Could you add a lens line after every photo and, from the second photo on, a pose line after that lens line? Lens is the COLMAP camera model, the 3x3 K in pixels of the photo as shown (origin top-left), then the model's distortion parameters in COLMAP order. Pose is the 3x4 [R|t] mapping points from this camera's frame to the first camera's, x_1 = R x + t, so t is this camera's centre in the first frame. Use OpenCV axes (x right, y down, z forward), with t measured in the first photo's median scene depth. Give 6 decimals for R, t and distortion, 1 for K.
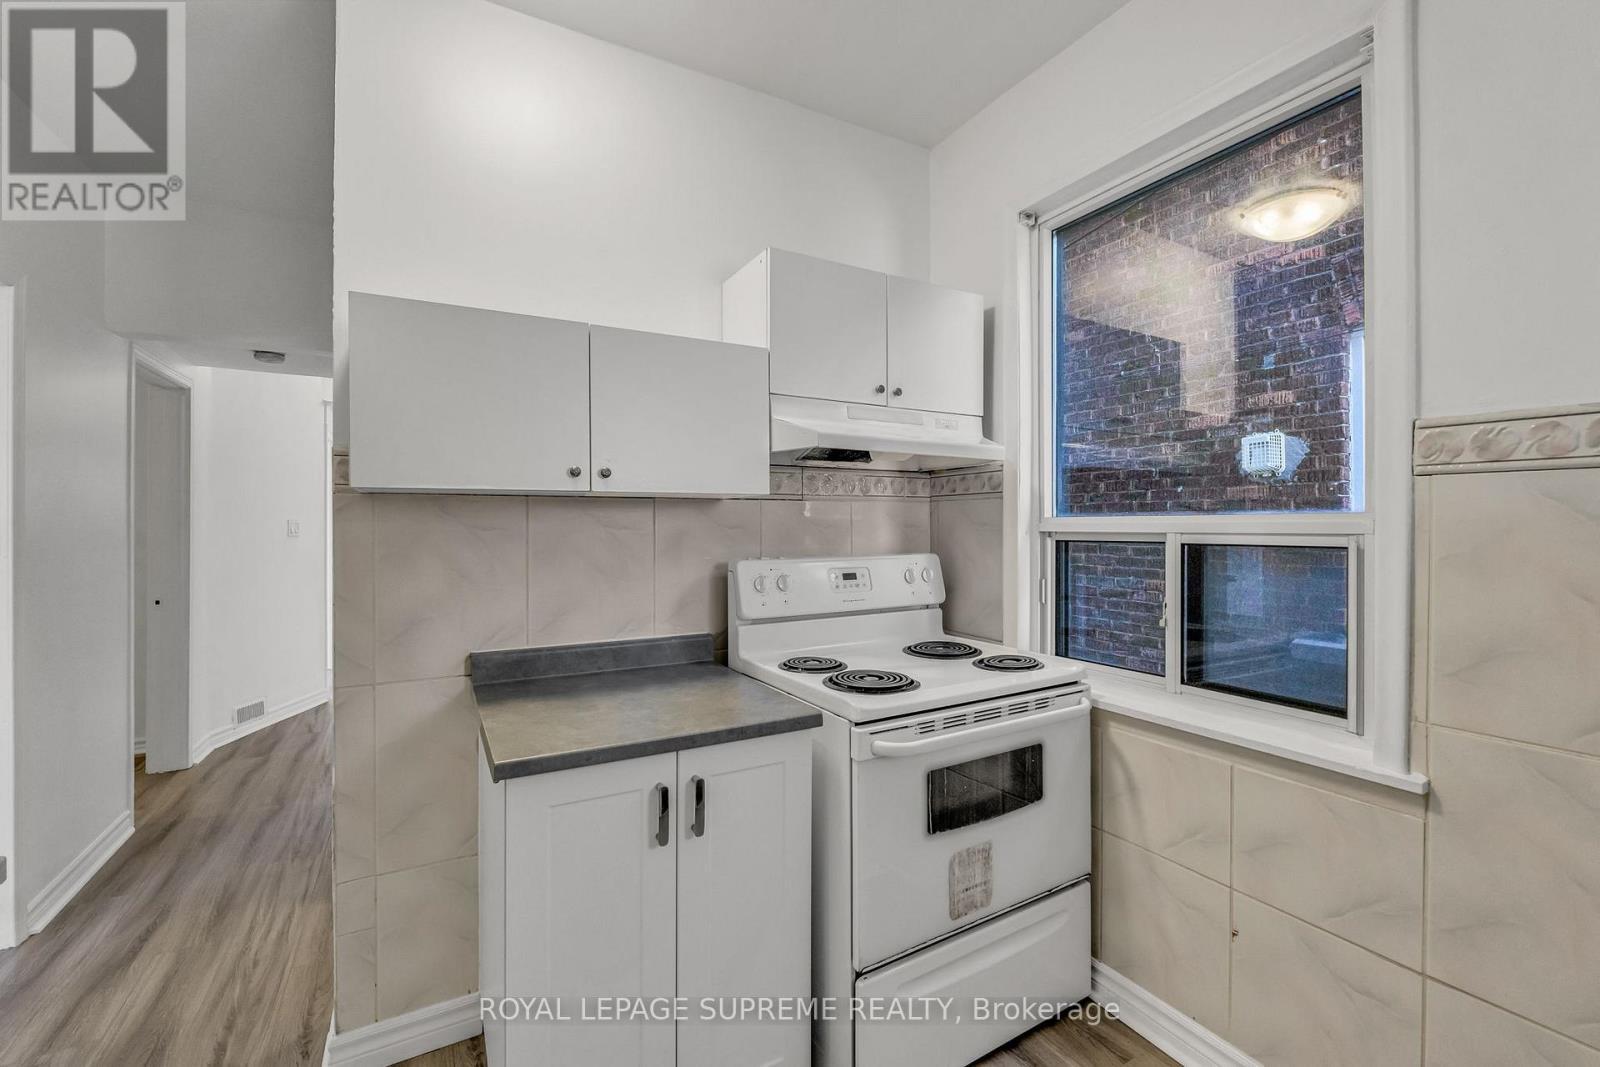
lens RADIAL K [[675.9, 0, 809.5], [0, 675.9, 526.9], [0, 0, 1]] dist [-0.003948, -0.001731]
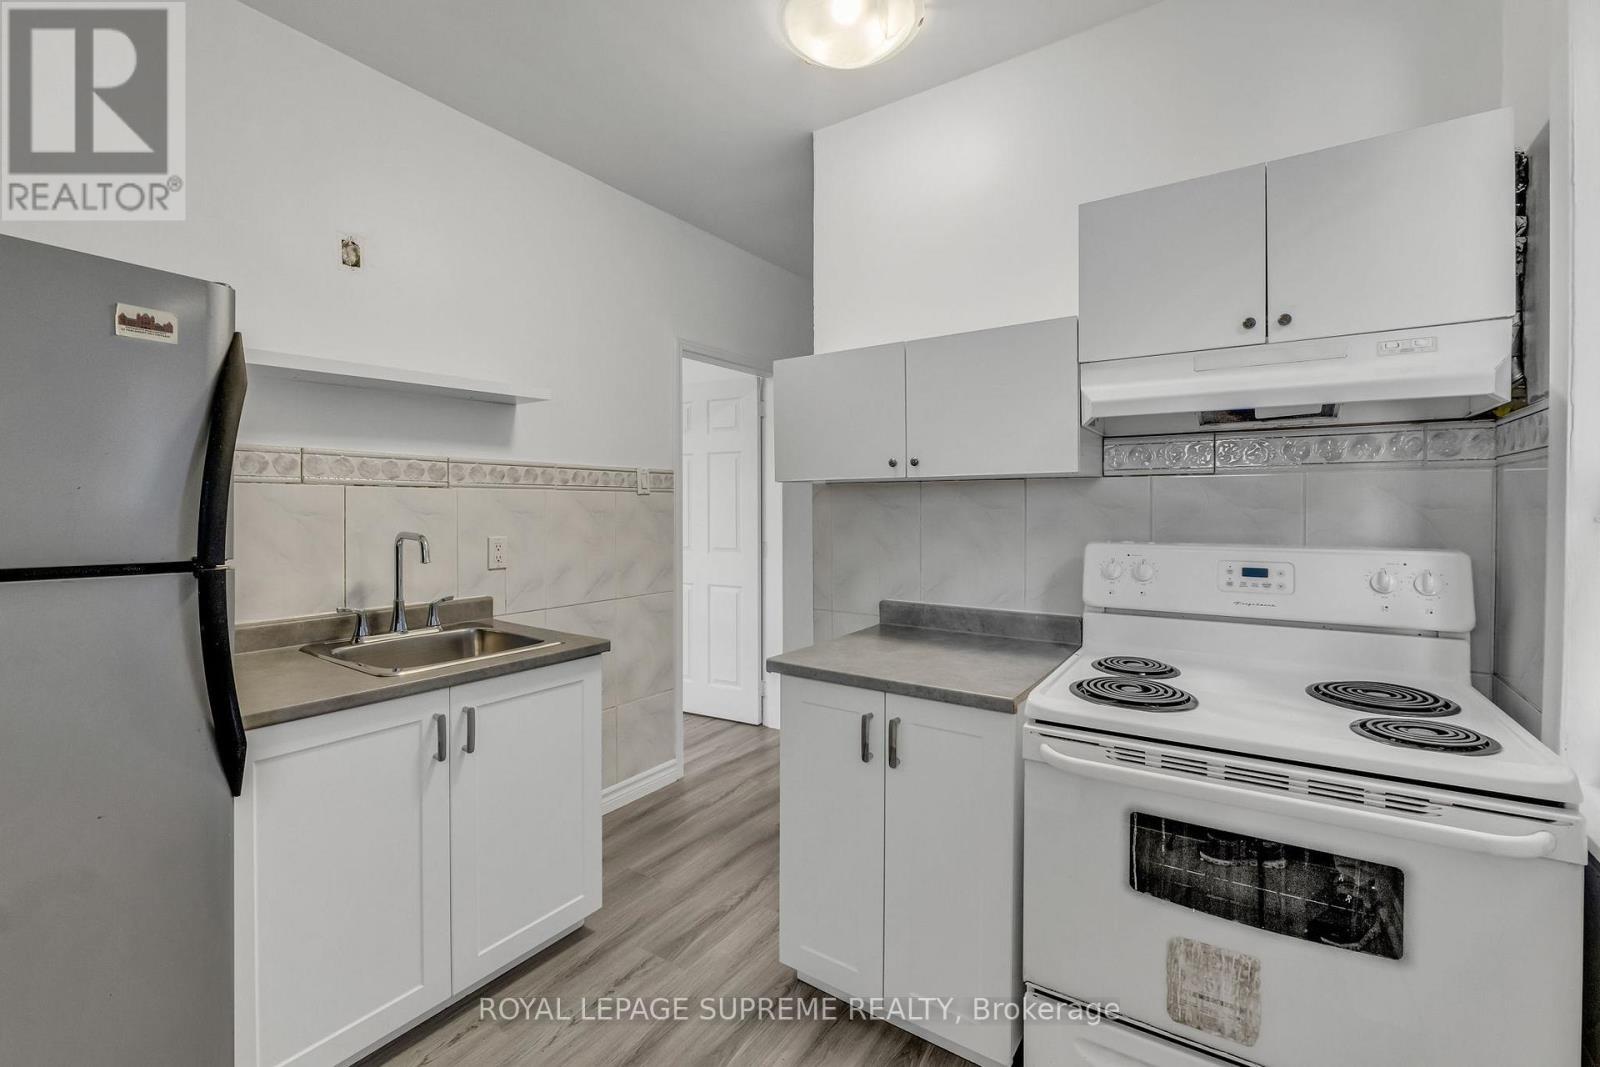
lens RADIAL K [[675.9, 0, 789.9], [0, 675.9, 511.0], [0, 0, 1]] dist [-0.003948, -0.001731]
pose [[0.437591, 0.010123, -0.899117, 0.606449], [-0.000735, 0.999940, 0.010900, -0.004351], [0.899174, -0.004109, 0.437572, 0.236619]]
